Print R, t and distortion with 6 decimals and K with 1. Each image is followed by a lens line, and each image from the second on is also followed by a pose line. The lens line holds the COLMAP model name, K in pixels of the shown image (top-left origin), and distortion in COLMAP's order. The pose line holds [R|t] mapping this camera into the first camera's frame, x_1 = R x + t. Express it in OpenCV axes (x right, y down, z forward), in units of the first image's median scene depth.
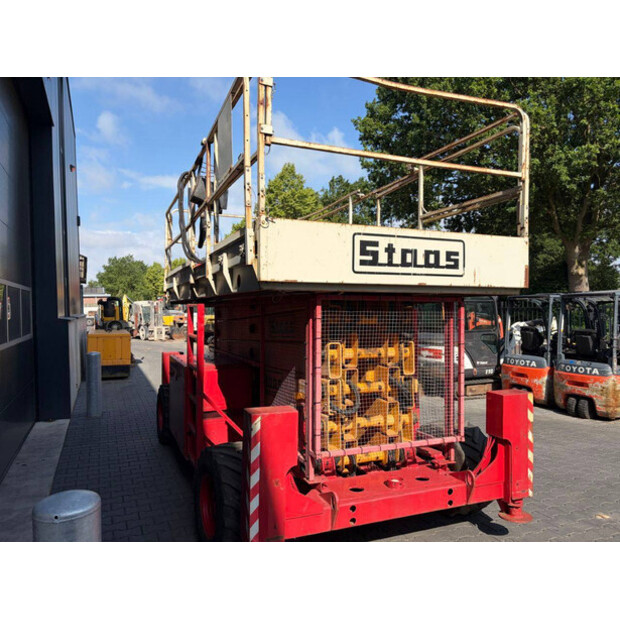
lens RADIAL K [[470.1, 0, 308.7], [0, 470.1, 309.2], [0, 0, 1]] dist [0.042462, -0.044390]
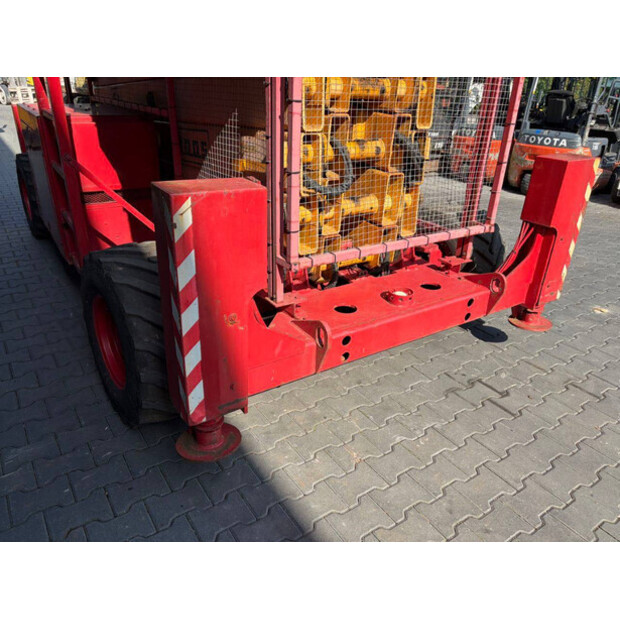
lens RADIAL K [[470.1, 0, 310.8], [0, 470.1, 304.1], [0, 0, 1]] dist [0.042462, -0.044390]
pose [[0.981994, -0.051125, 0.181862, -0.056971], [-0.031753, 0.904318, 0.425676, 0.087473], [-0.186224, -0.423786, 0.886412, 0.382630]]
